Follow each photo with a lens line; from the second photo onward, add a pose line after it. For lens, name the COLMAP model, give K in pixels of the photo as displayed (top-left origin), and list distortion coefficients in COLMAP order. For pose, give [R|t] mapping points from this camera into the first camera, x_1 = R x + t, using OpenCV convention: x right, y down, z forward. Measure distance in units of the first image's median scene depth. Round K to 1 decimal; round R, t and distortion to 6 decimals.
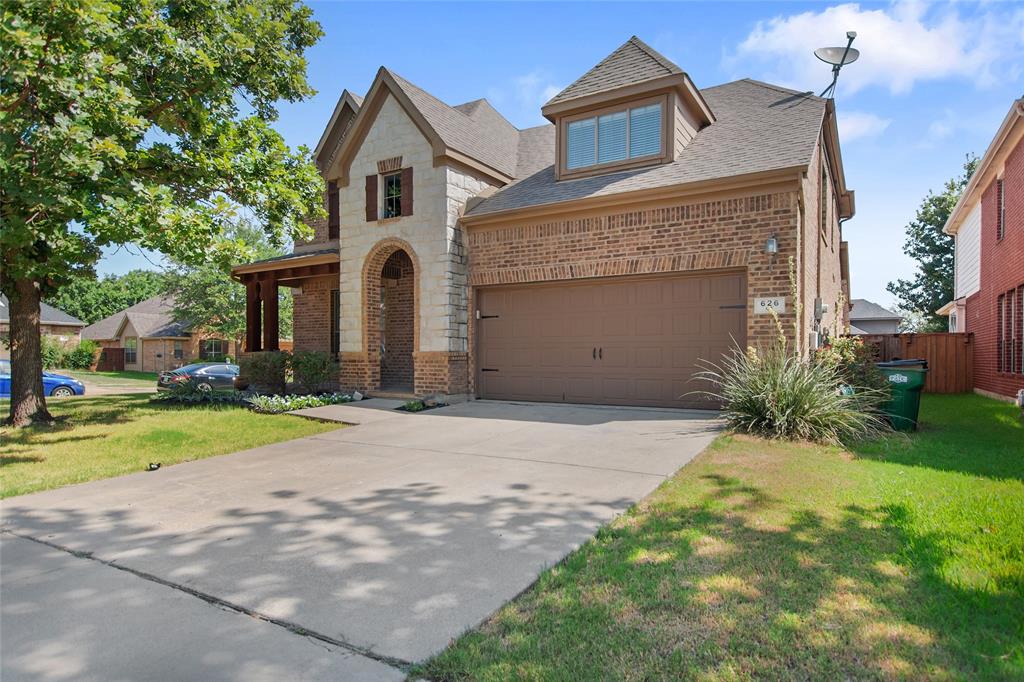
lens RADIAL K [[593.7, 0, 513.5], [0, 593.7, 351.5], [0, 0, 1]] dist [0.004456, -0.000695]
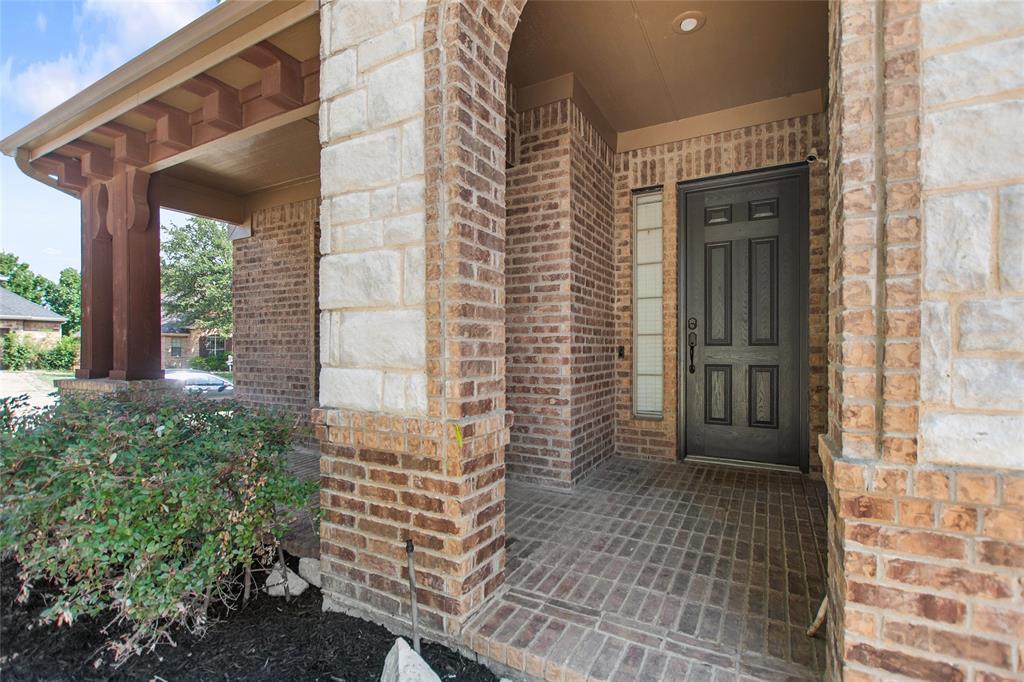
lens RADIAL K [[467.7, 0, 509.0], [0, 467.7, 350.8], [0, 0, 1]] dist [0.001615, -0.000357]
pose [[0.999316, -0.000191, 0.036976, -0.254794], [-0.000269, 0.999923, 0.012446, -0.025919], [-0.036975, -0.012448, 0.999239, 0.919143]]
